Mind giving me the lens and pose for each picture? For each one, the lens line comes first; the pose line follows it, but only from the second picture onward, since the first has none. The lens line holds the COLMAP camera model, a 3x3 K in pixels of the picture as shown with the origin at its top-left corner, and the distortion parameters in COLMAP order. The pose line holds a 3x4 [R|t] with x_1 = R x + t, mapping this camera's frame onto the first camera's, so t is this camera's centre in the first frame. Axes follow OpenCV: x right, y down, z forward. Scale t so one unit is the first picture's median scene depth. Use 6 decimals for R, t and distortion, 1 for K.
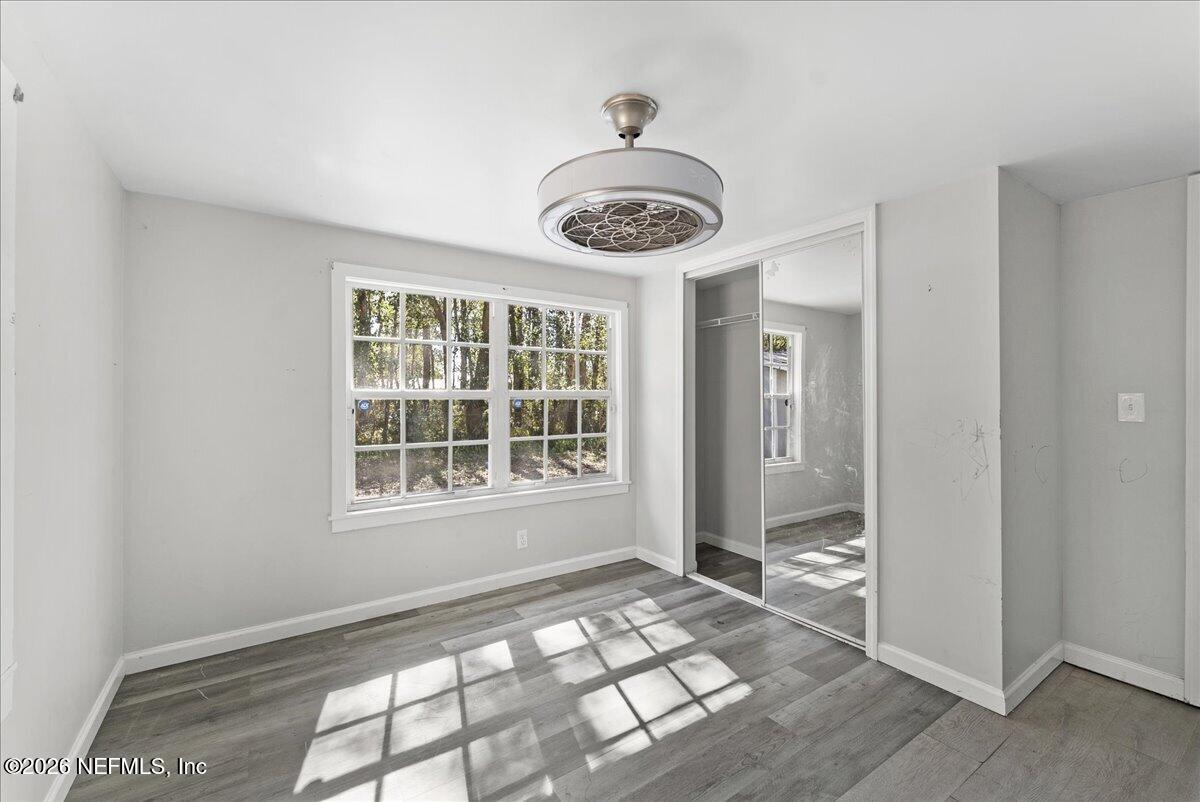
lens RADIAL K [[497.4, 0, 596.3], [0, 497.4, 398.1], [0, 0, 1]] dist [0.004919, 0.000640]
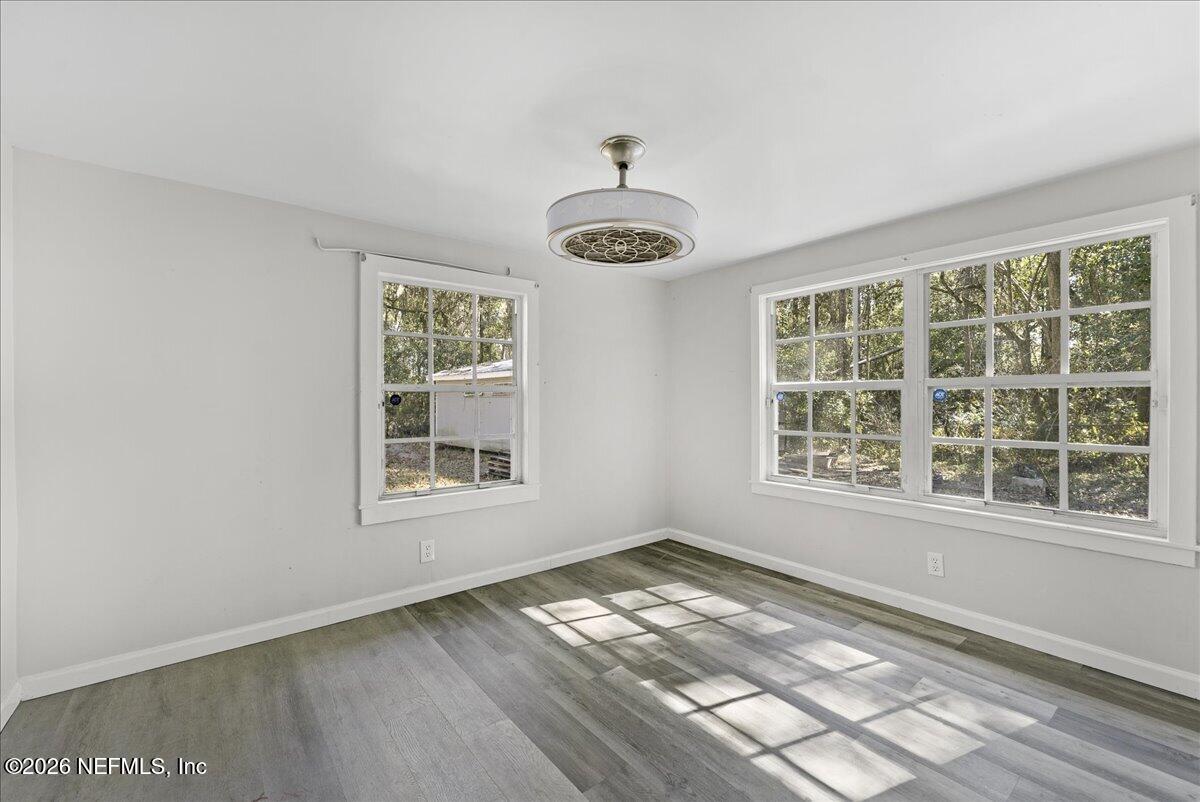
lens RADIAL K [[497.4, 0, 596.8], [0, 497.4, 401.3], [0, 0, 1]] dist [0.004919, 0.000640]
pose [[0.068122, 0.006666, -0.997655, 0.784517], [0.006180, 0.999956, 0.007103, 0.017830], [0.997658, -0.006649, 0.068077, 0.521031]]
